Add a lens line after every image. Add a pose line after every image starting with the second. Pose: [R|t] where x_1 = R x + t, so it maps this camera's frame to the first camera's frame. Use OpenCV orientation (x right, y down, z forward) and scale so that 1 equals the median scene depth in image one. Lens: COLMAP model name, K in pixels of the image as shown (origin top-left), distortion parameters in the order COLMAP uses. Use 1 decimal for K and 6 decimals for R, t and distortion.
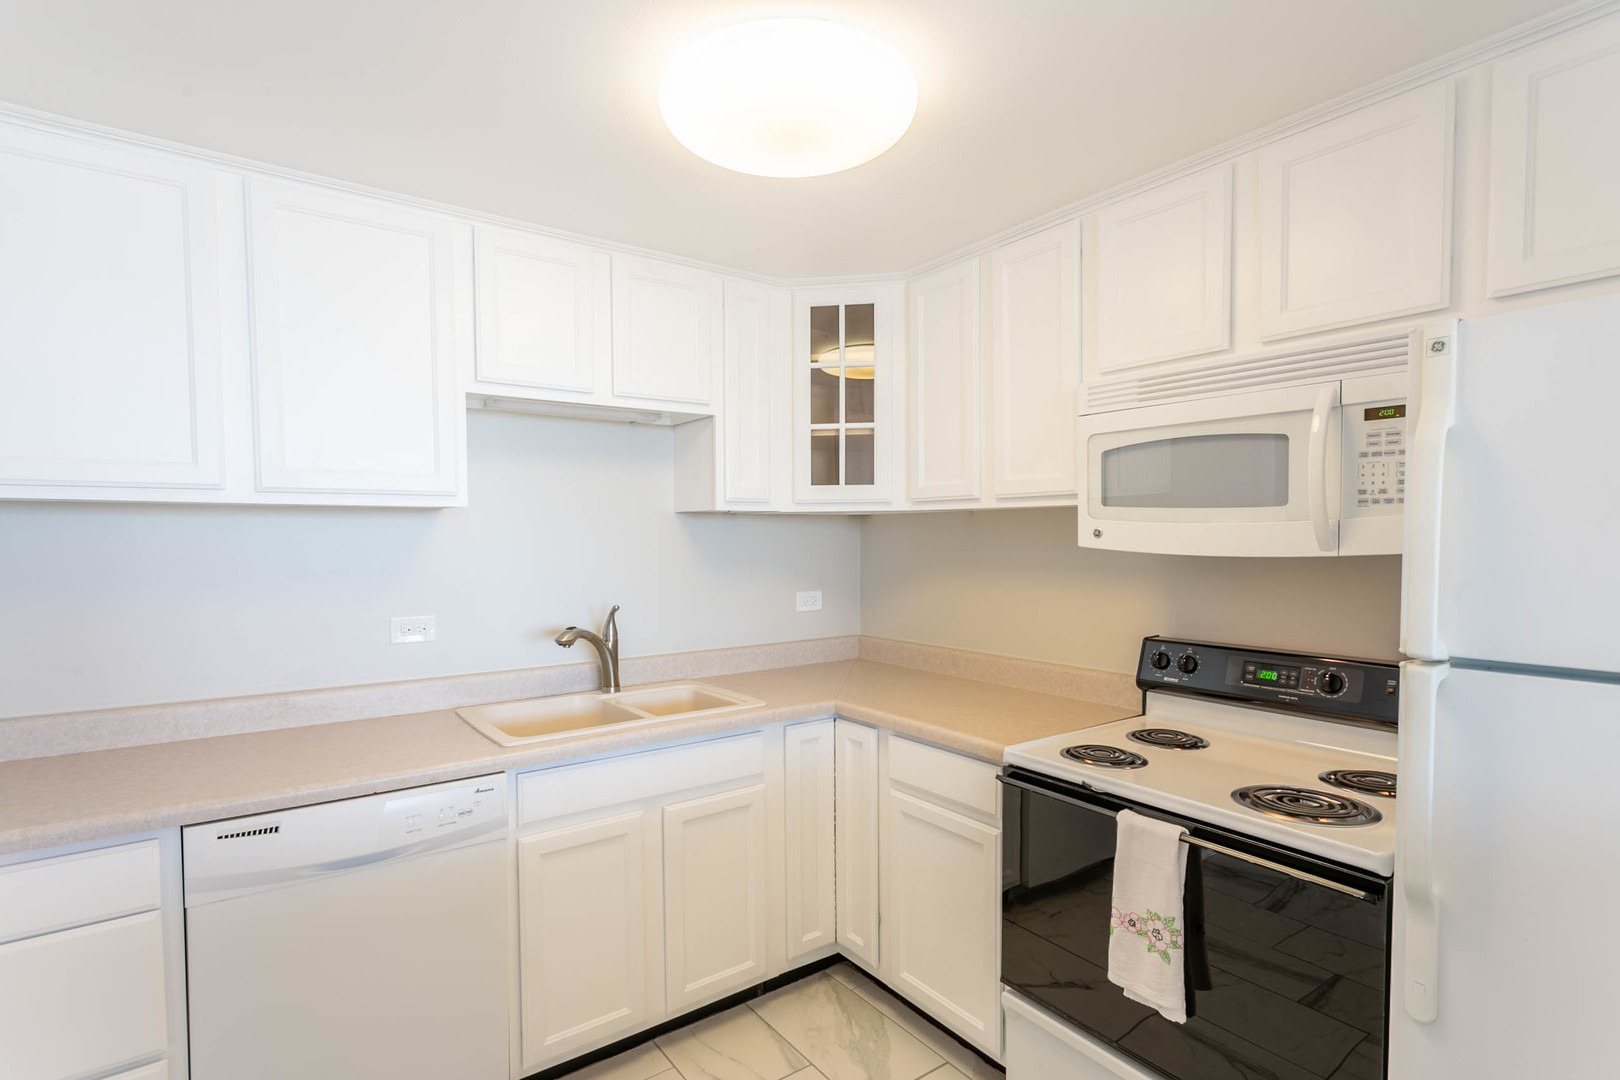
lens RADIAL K [[783.4, 0, 797.2], [0, 783.4, 564.8], [0, 0, 1]] dist [0.003612, 0.000487]
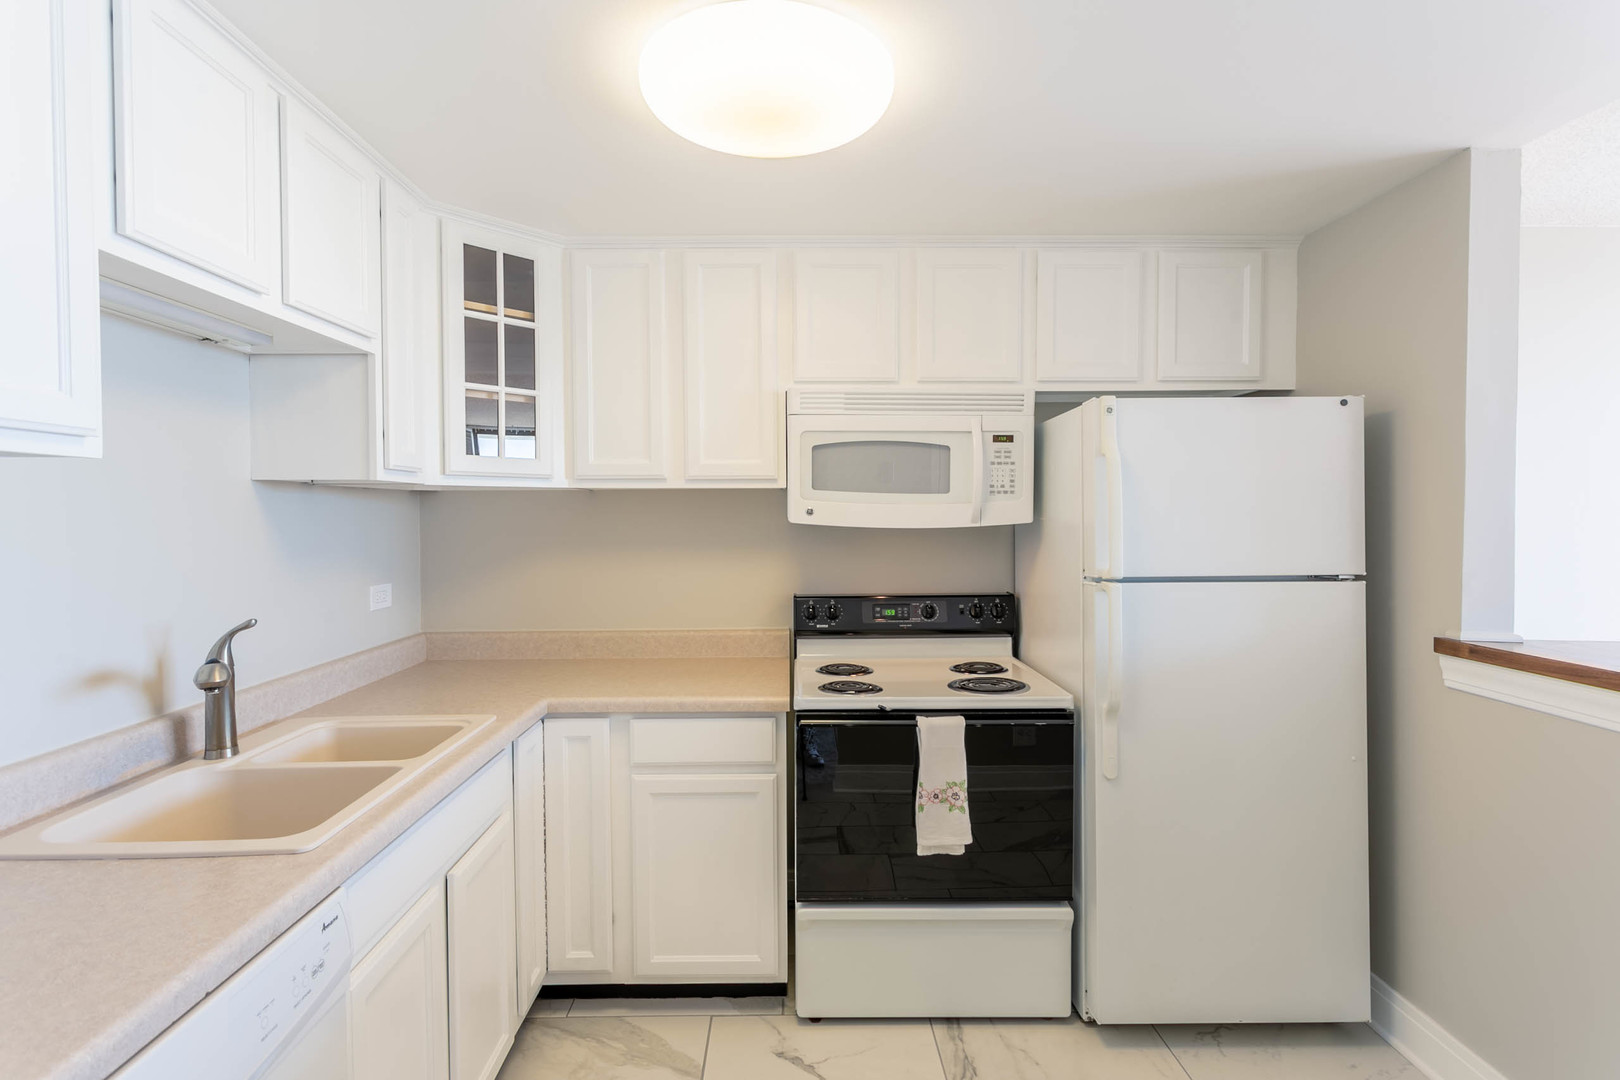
lens RADIAL K [[779.6, 0, 801.0], [0, 779.6, 532.6], [0, 0, 1]] dist [0.002520, 0.001136]
pose [[0.576859, -0.017209, 0.816662, -0.532600], [0.032930, 0.999455, -0.002200, -0.004554], [-0.816180, 0.028162, 0.577112, 0.260690]]
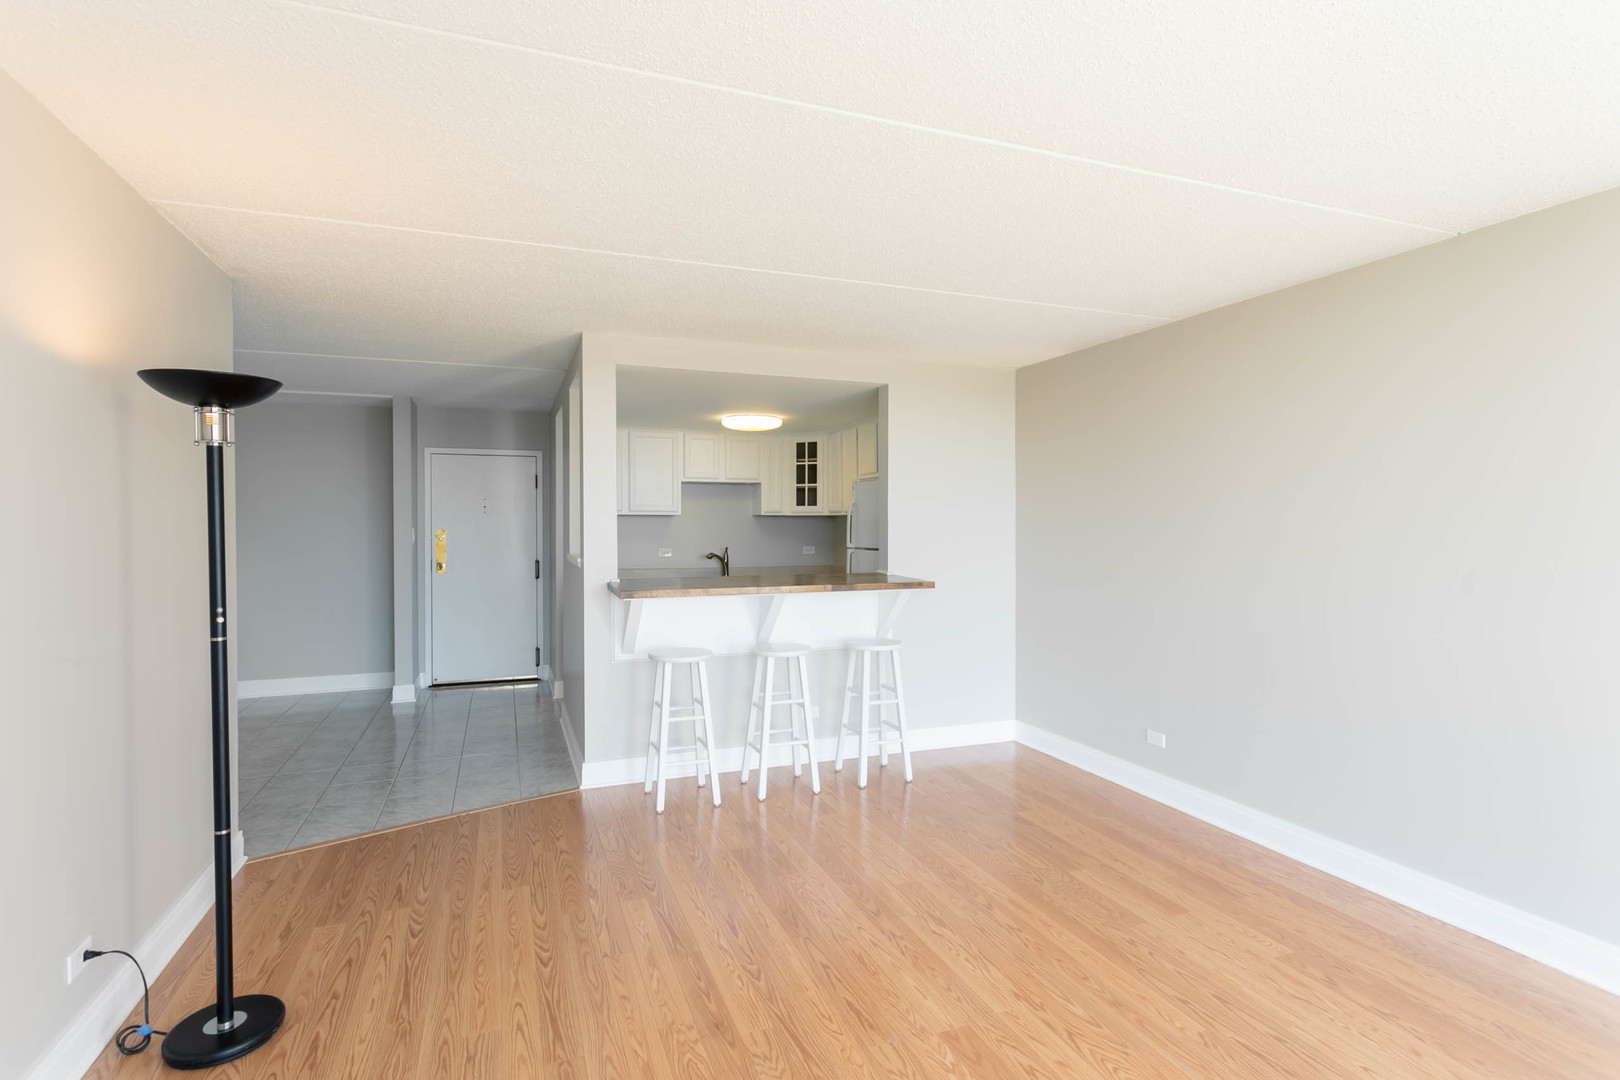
lens RADIAL K [[779.6, 0, 801.0], [0, 779.6, 532.6], [0, 0, 1]] dist [0.002520, 0.001136]
pose [[0.967238, 0.008044, -0.253744, 0.857568], [-0.015506, 0.999504, -0.027421, 0.080703], [0.253398, 0.030457, 0.966883, -1.946171]]
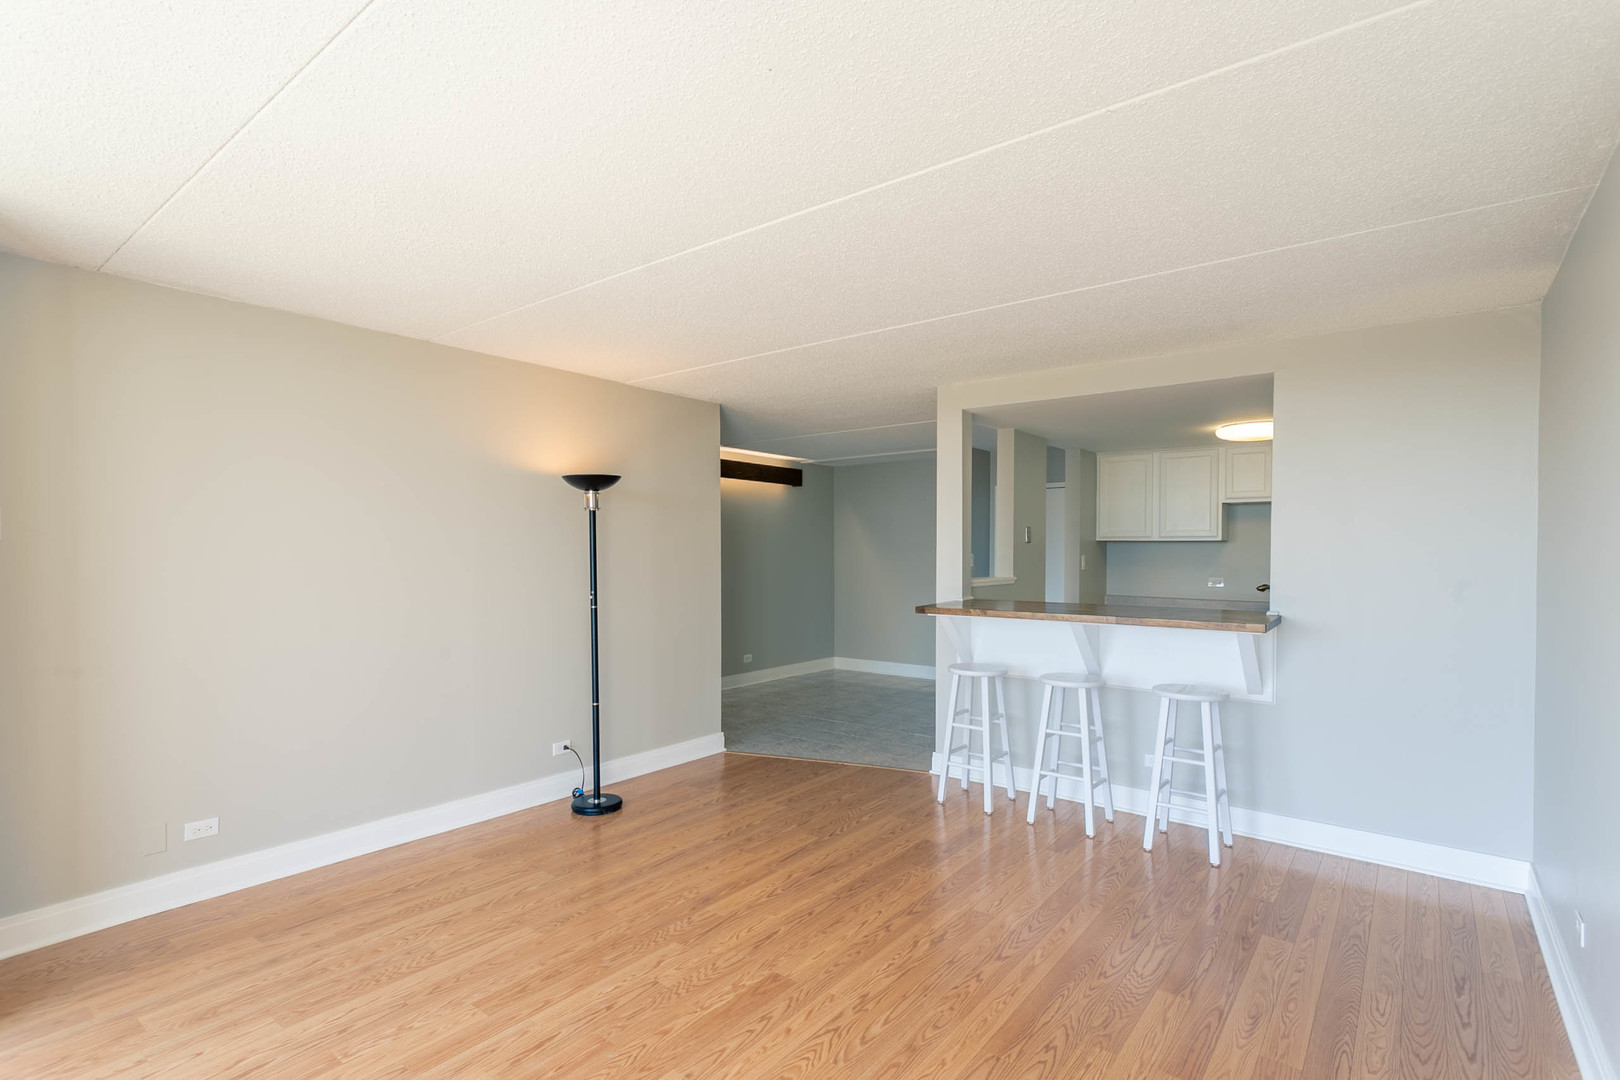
lens RADIAL K [[782.4, 0, 803.6], [0, 782.4, 601.1], [0, 0, 1]] dist [0.001425, 0.000257]
pose [[0.284781, 0.067583, -0.956207, 1.838248], [-0.041661, 0.997442, 0.058090, 0.048489], [0.957687, 0.023294, 0.286868, -1.283386]]
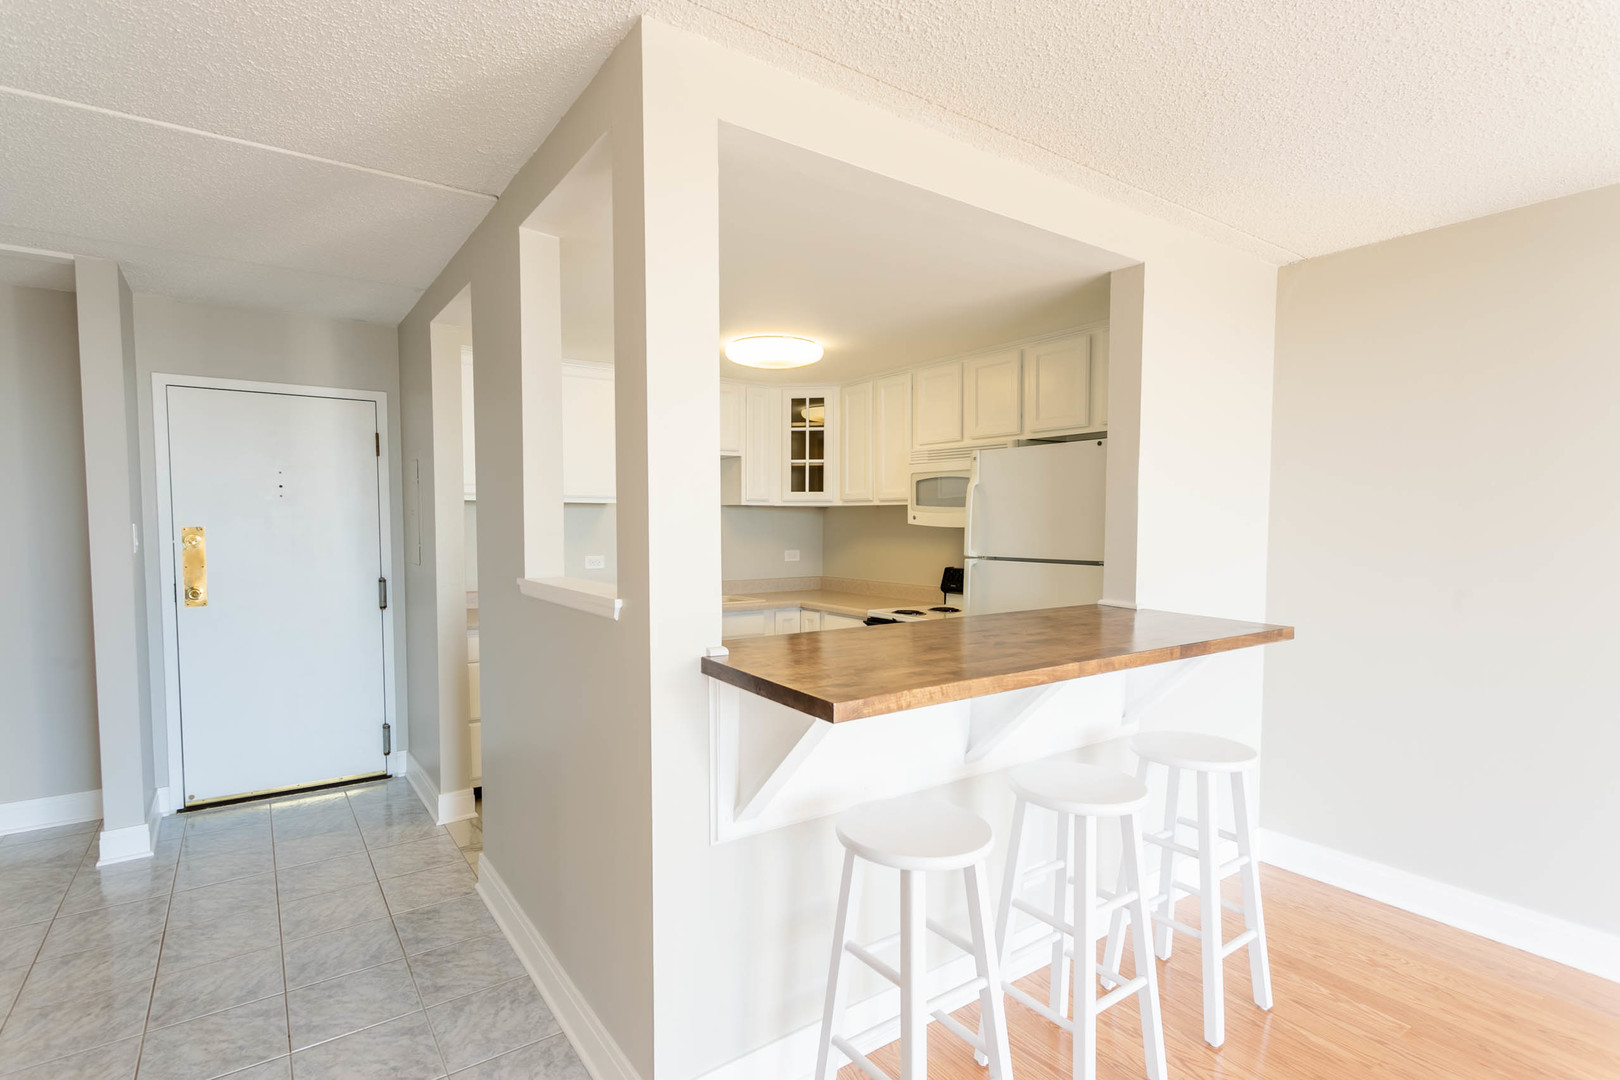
lens RADIAL K [[783.4, 0, 797.2], [0, 783.4, 564.8], [0, 0, 1]] dist [0.003612, 0.000487]
pose [[0.999897, 0.009171, -0.011079, 0.064409], [-0.008980, 0.999812, 0.017180, 0.050304], [0.011235, -0.017079, 0.999791, -1.054928]]
